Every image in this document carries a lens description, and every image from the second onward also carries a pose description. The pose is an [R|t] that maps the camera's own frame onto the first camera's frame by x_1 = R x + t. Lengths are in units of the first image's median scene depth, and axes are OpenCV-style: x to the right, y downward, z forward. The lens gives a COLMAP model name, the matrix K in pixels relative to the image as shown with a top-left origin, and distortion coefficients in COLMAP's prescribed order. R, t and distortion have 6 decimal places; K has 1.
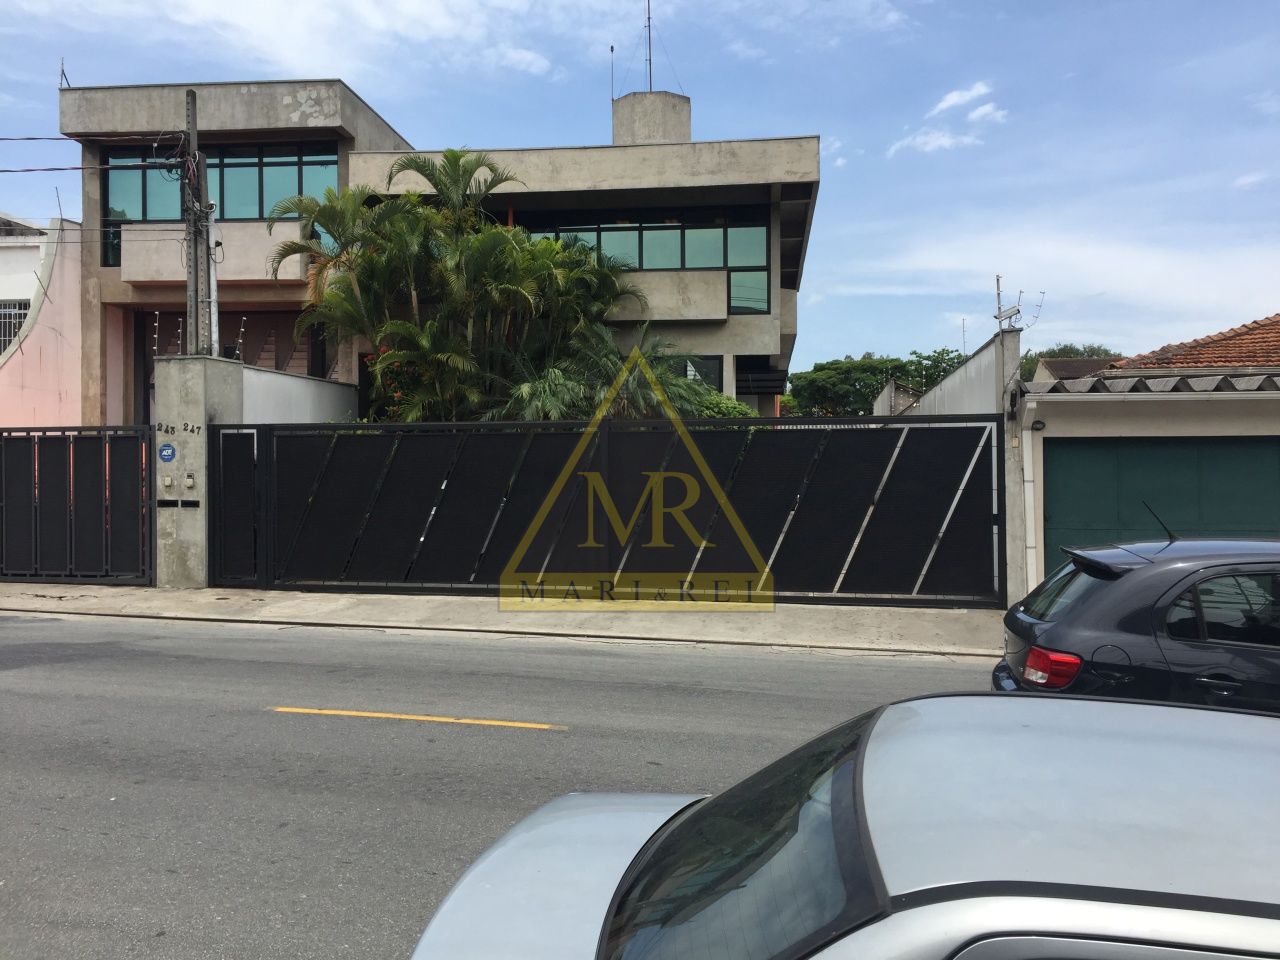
lens RADIAL K [[1100.1, 0, 620.9], [0, 1100.1, 480.0], [0, 0, 1]] dist [0.087207, -0.104671]
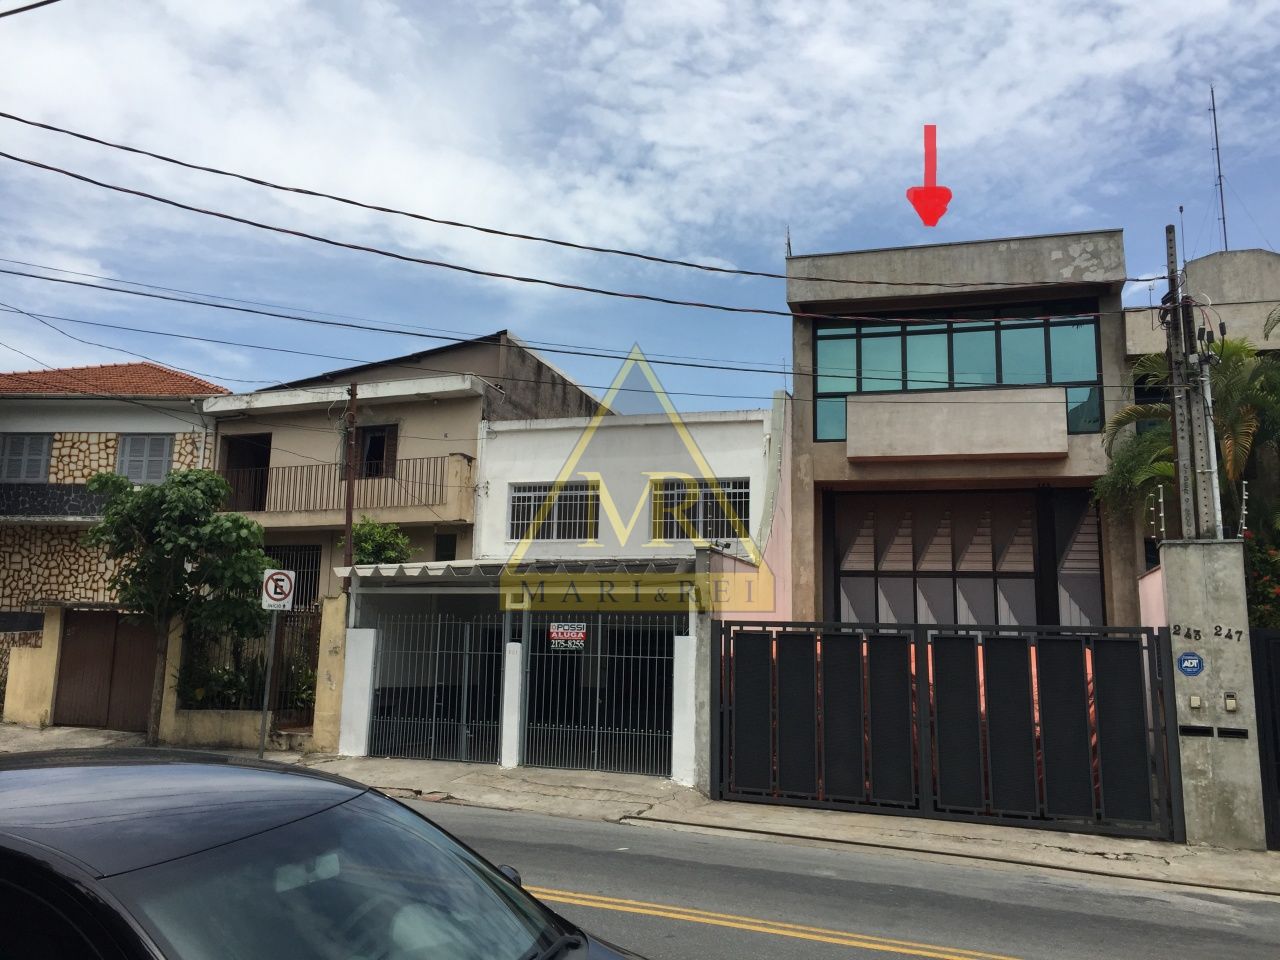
lens RADIAL K [[1116.7, 0, 629.0], [0, 1116.7, 457.0], [0, 0, 1]] dist [0.146073, -0.147251]
pose [[0.984068, -0.005487, -0.177707, -0.483615], [-0.028237, 0.982013, -0.186689, -0.003772], [0.175535, 0.188732, 0.966213, 0.095950]]
